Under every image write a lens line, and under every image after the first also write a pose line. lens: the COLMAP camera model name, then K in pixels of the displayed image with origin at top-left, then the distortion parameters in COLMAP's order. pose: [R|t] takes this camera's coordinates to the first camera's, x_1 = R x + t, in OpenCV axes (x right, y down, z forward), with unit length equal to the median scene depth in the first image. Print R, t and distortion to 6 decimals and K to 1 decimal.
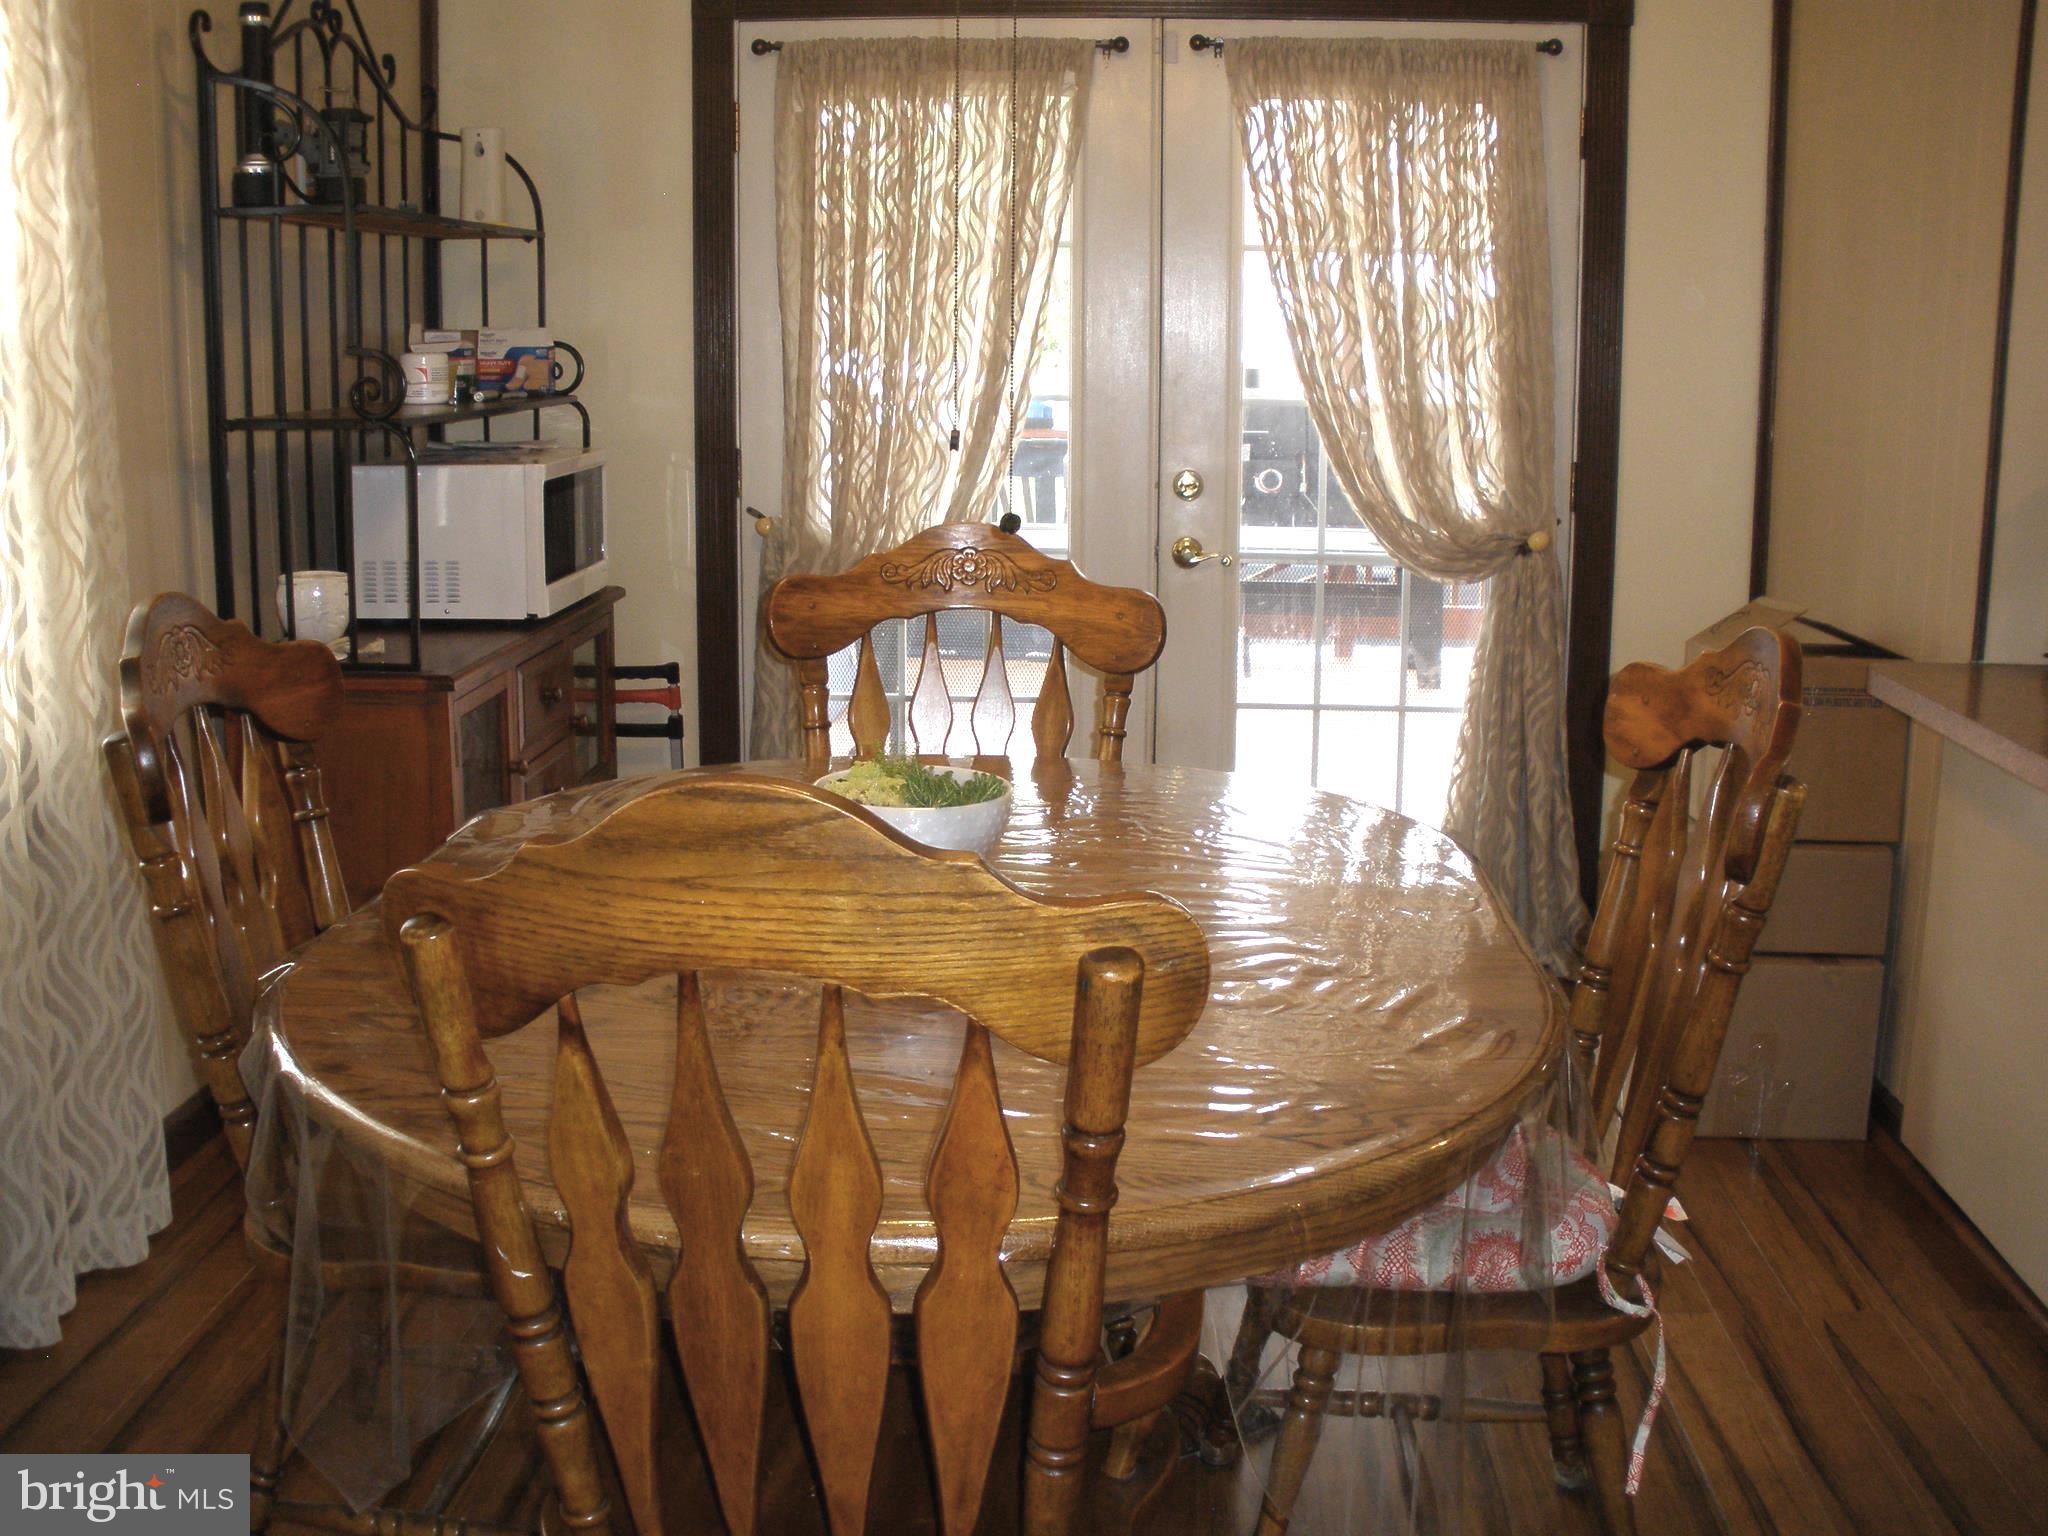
lens RADIAL K [[2187.1, 0, 986.4], [0, 2187.1, 765.6], [0, 0, 1]] dist [-0.315086, 0.385685]
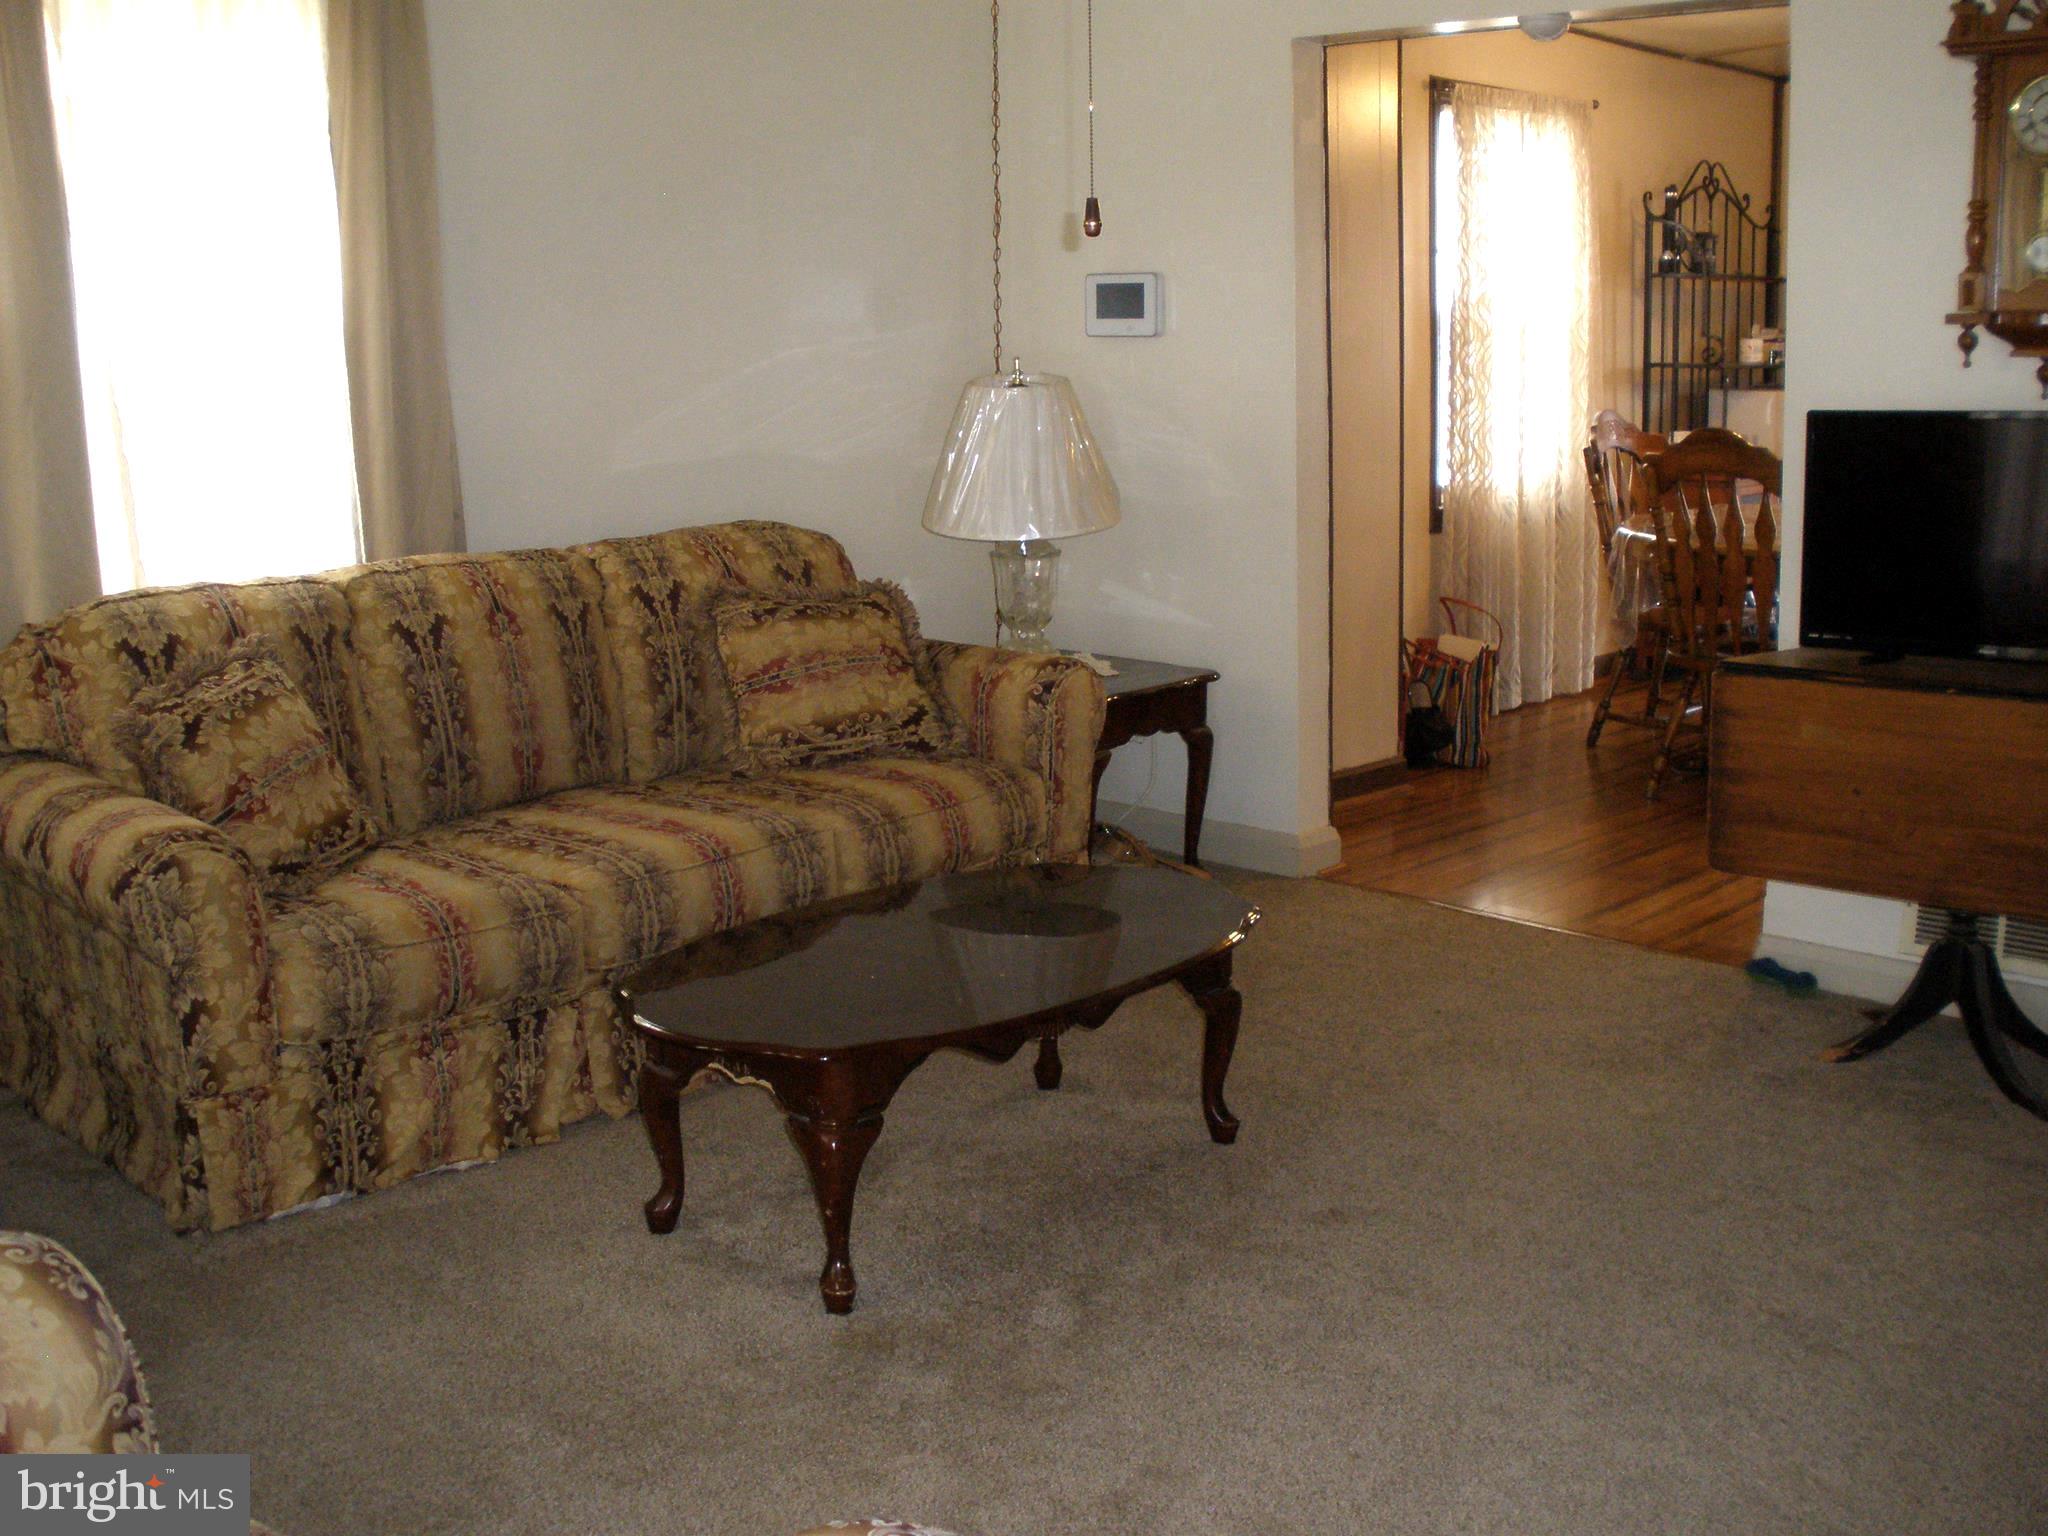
lens RADIAL K [[2187.1, 0, 986.4], [0, 2187.1, 765.6], [0, 0, 1]] dist [-0.315086, 0.385685]
pose [[0.767964, 0.109043, -0.631143, 0.737940], [-0.107366, 0.993374, 0.040984, 0.324299], [0.631430, 0.036289, 0.774583, -1.562247]]
